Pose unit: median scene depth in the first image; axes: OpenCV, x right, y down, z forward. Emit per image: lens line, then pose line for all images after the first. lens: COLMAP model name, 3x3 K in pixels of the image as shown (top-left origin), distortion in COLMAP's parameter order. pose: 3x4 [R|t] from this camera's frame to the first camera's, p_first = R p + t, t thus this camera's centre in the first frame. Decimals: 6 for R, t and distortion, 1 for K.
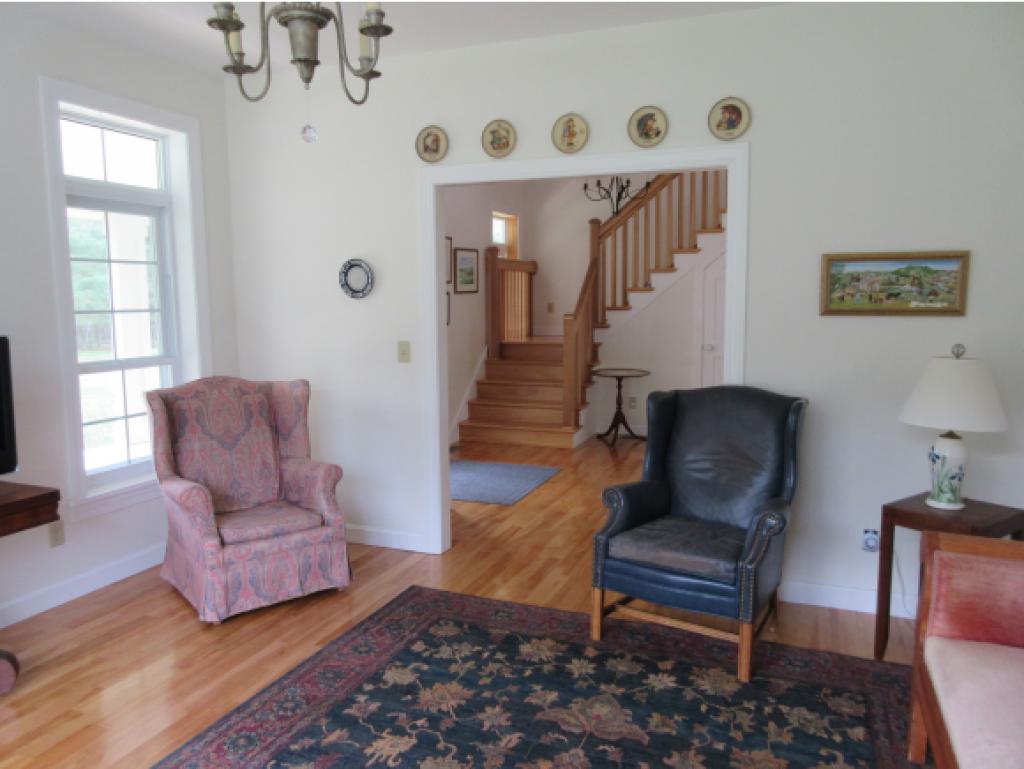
lens RADIAL K [[759.8, 0, 512.0], [0, 759.8, 384.5], [0, 0, 1]] dist [-0.004275, 0.000270]
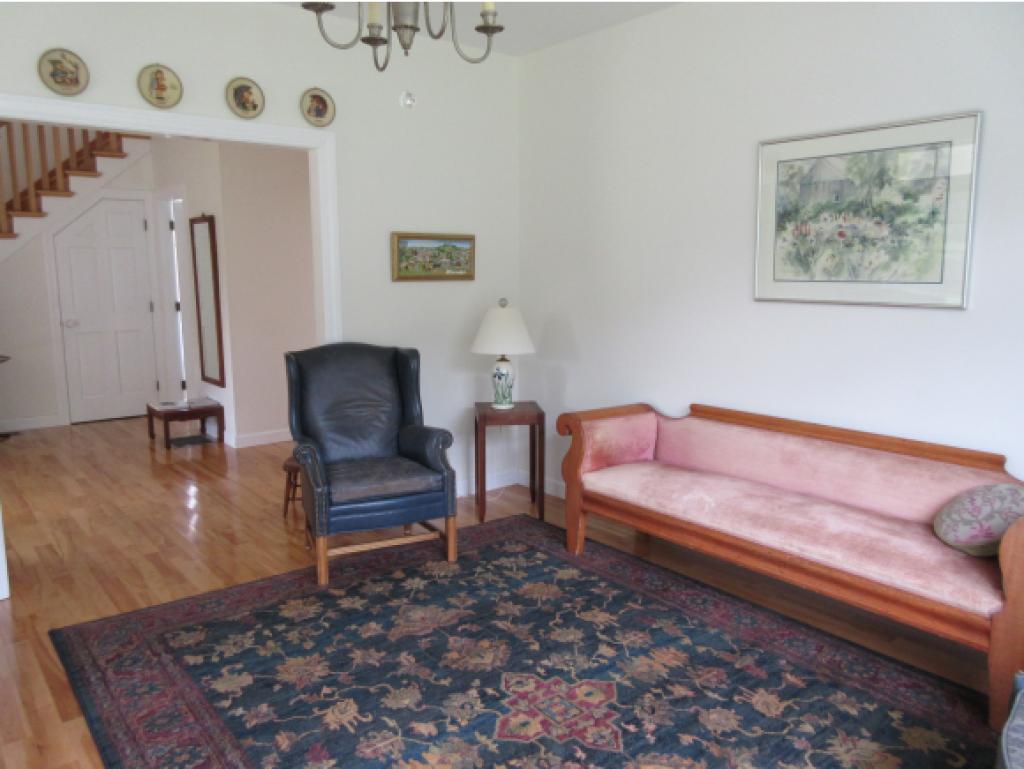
lens RADIAL K [[759.8, 0, 512.0], [0, 759.8, 384.5], [0, 0, 1]] dist [-0.004275, 0.000270]
pose [[0.491777, -0.127742, 0.861300, -0.659341], [0.096806, 0.991069, 0.091715, -0.018775], [-0.865323, 0.038276, 0.499751, 0.221496]]
